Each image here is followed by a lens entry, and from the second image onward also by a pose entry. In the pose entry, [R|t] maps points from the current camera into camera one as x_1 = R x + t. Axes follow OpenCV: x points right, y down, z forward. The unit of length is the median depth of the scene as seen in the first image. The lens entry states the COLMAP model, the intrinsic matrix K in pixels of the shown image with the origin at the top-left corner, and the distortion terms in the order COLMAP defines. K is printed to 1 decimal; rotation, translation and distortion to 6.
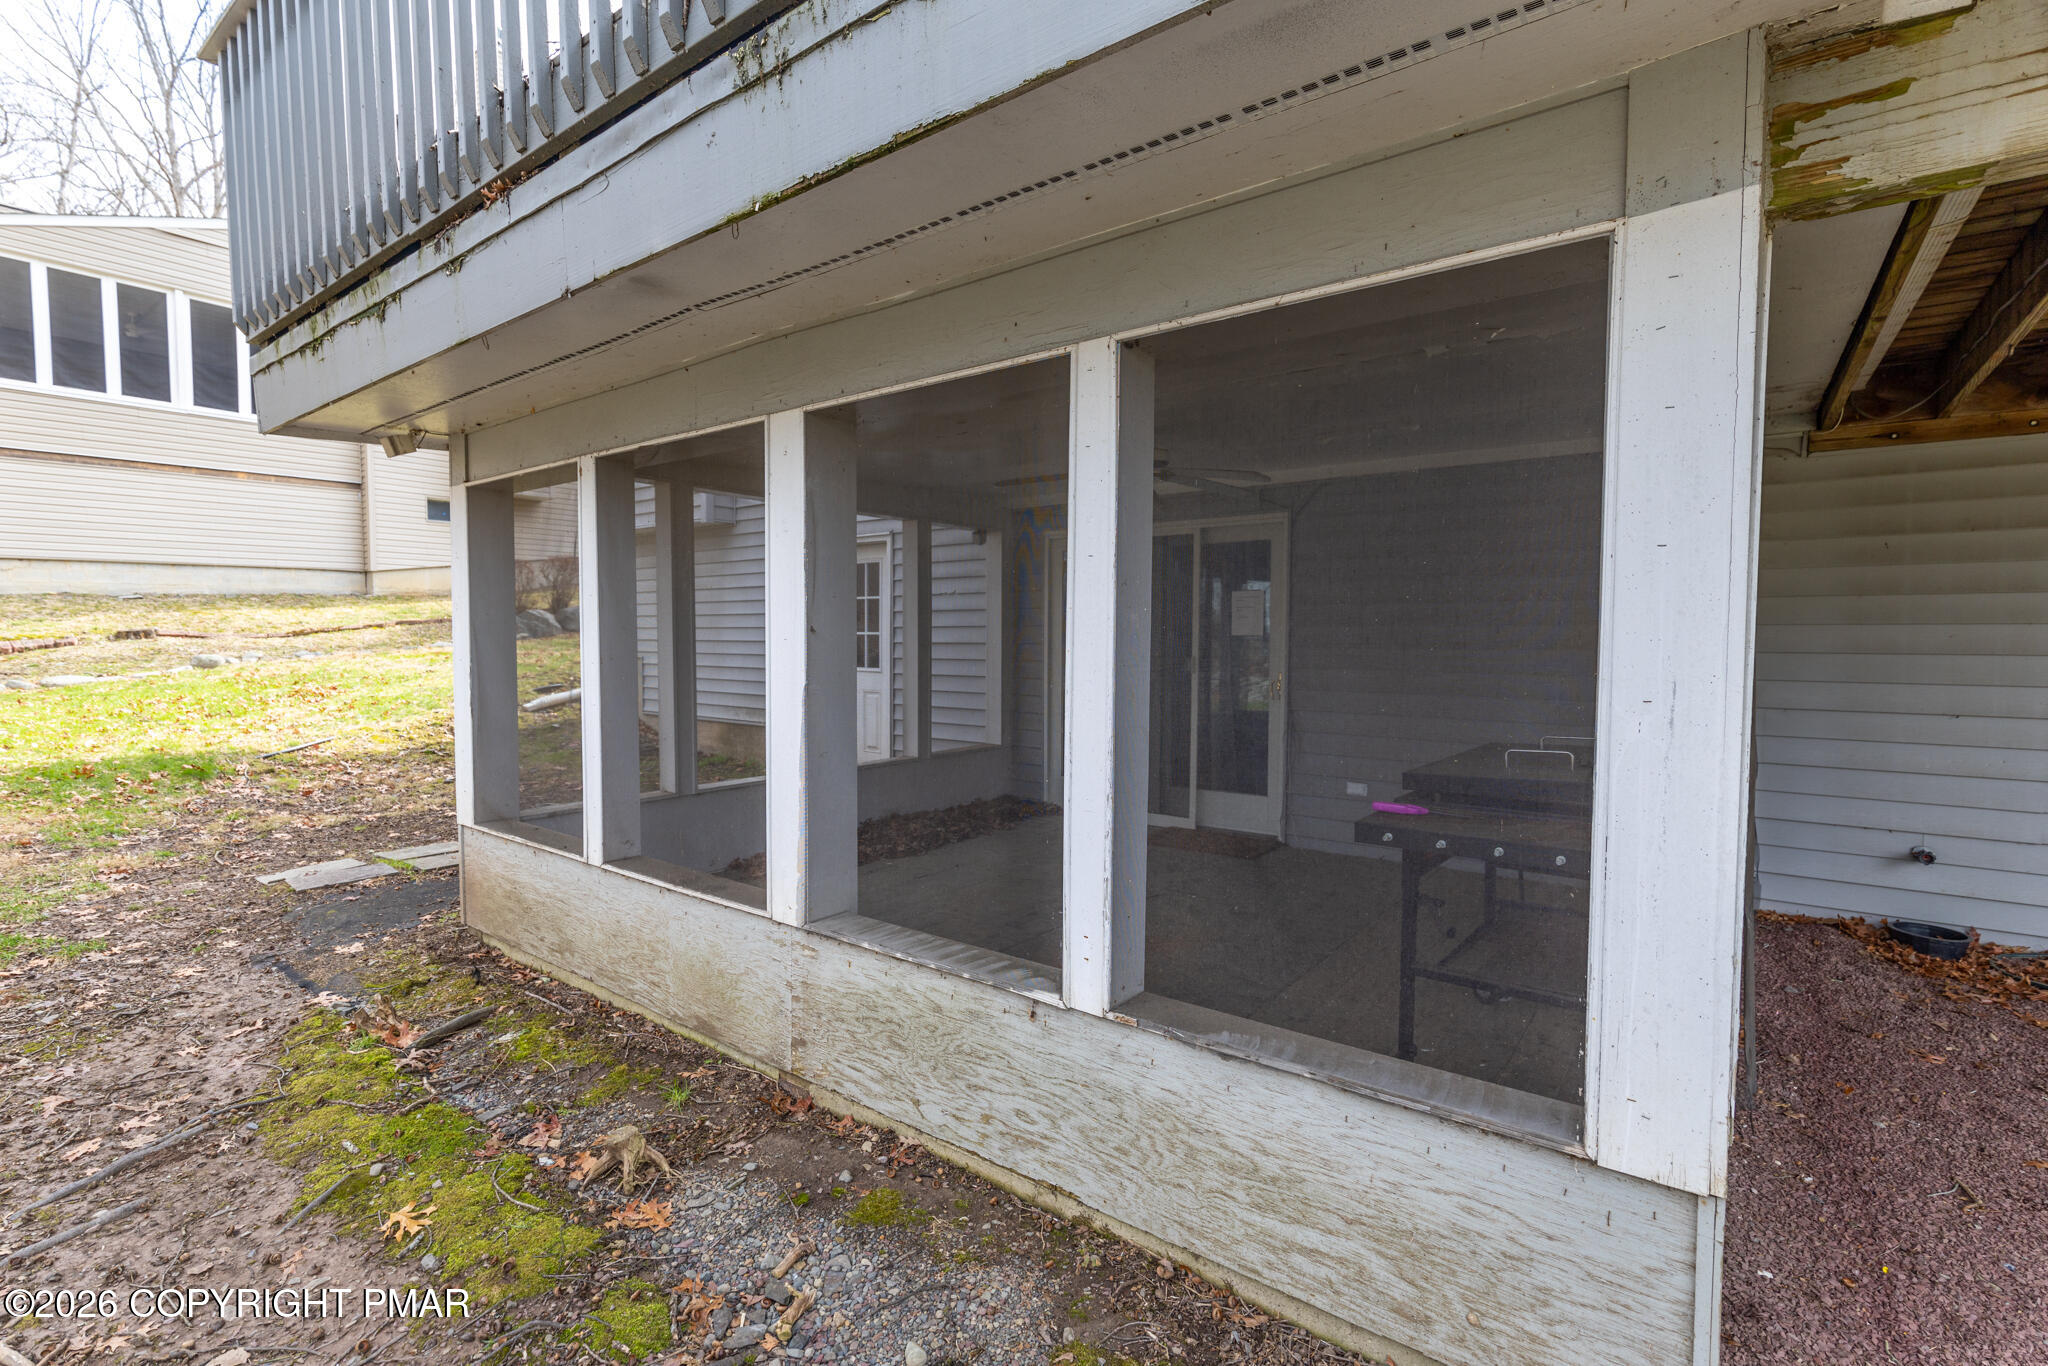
lens RADIAL K [[916.8, 0, 1017.3], [0, 916.8, 685.4], [0, 0, 1]] dist [-0.004887, -0.000006]
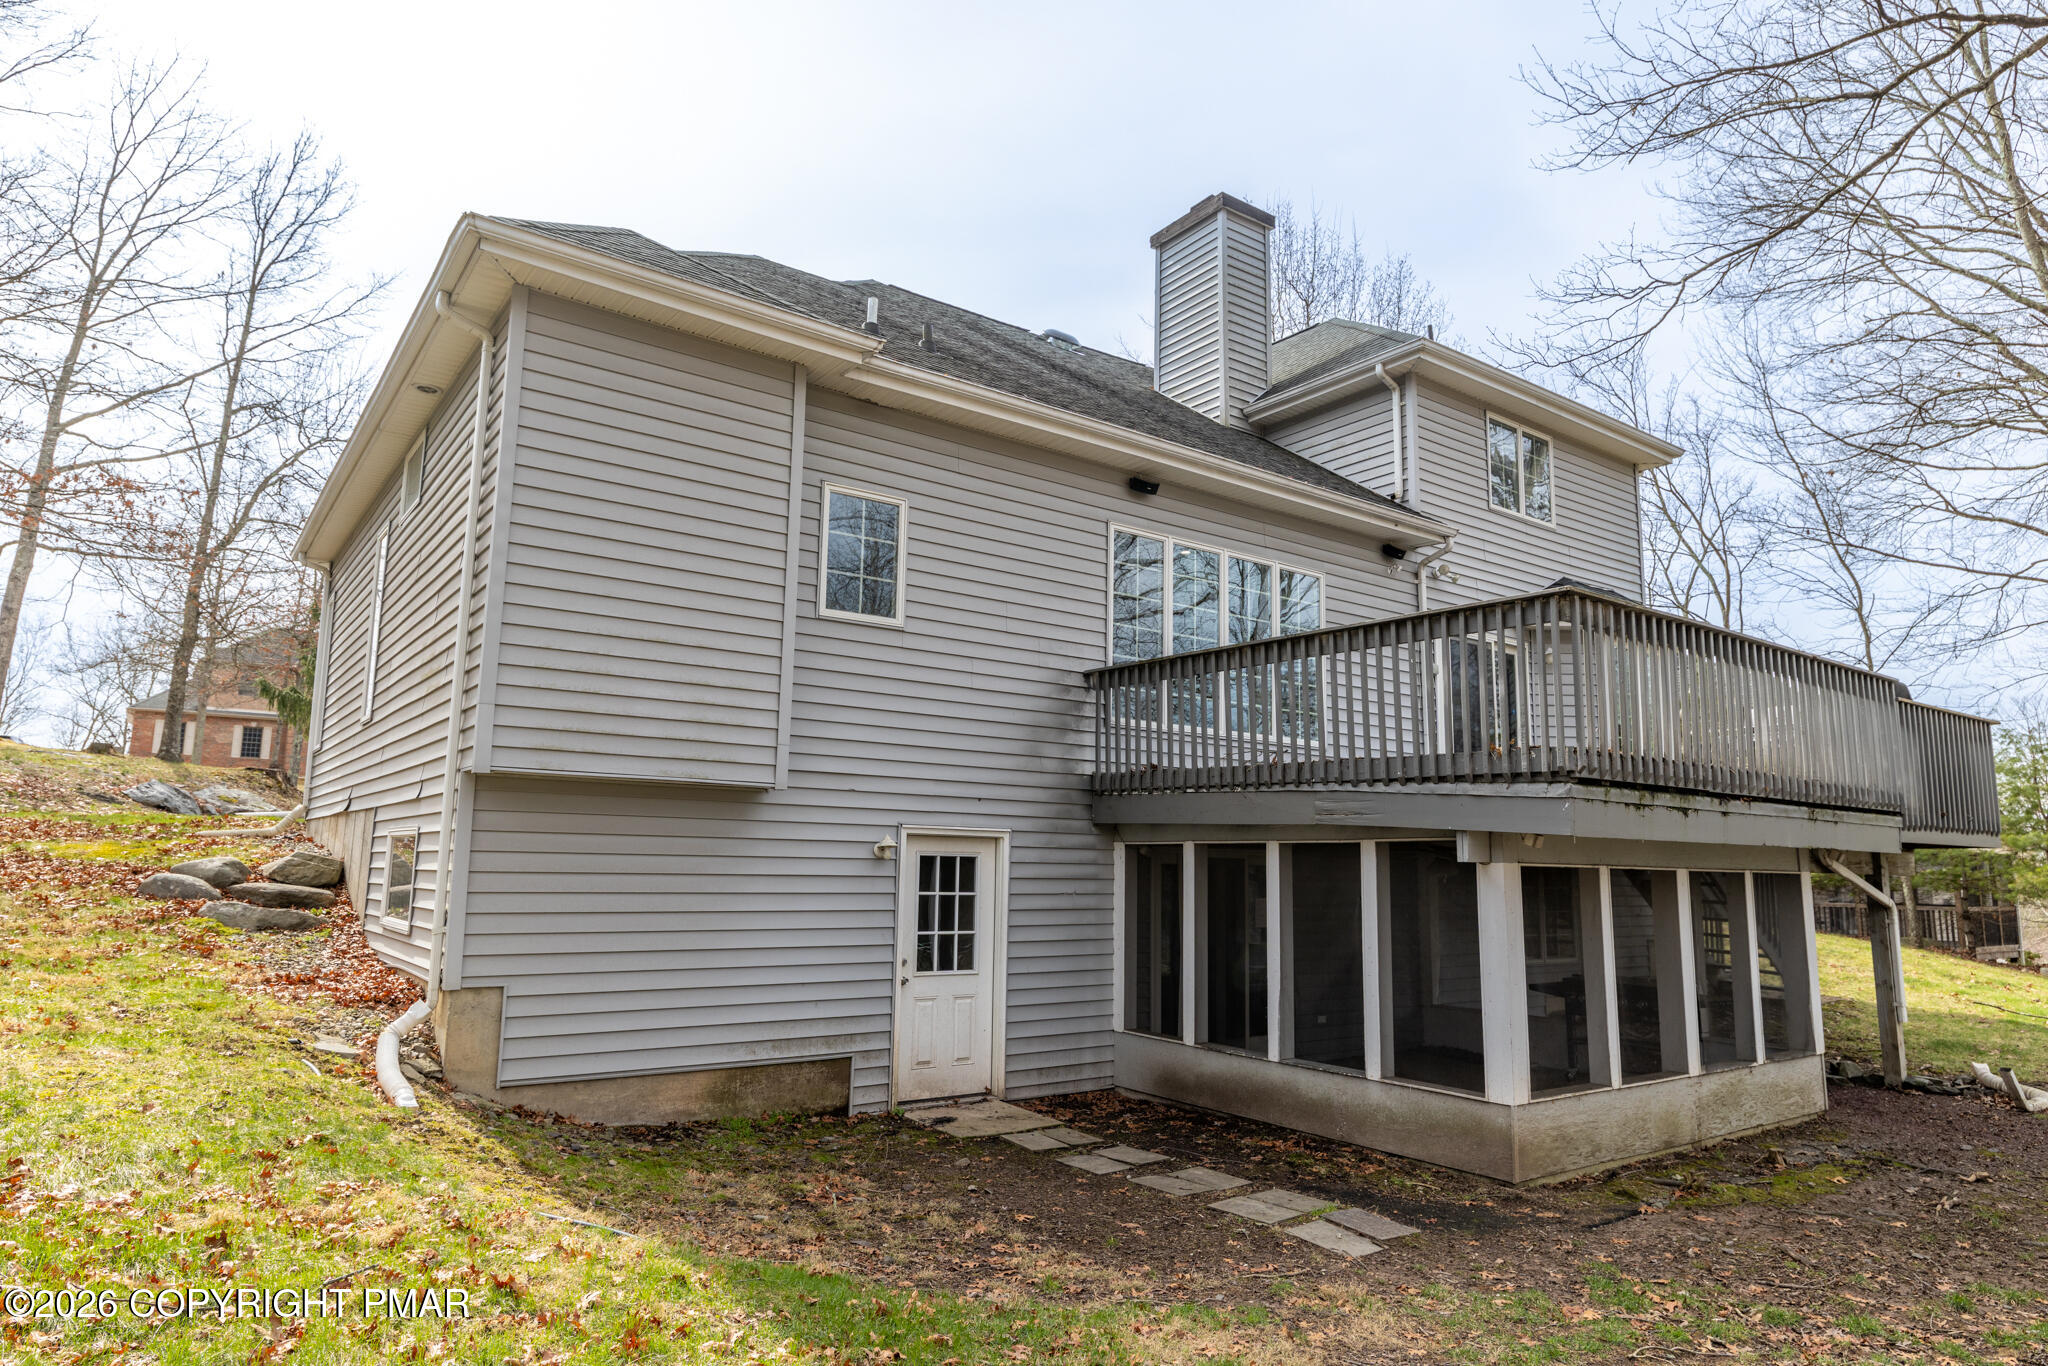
lens RADIAL K [[1203.3, 0, 1021.2], [0, 1203.3, 688.2], [0, 0, 1]] dist [-0.001998, -0.000006]
pose [[0.280905, 0.138145, 0.949741, -1.501266], [0.032028, 0.987686, -0.153137, -0.125724], [-0.959201, 0.073435, 0.273021, 0.668920]]
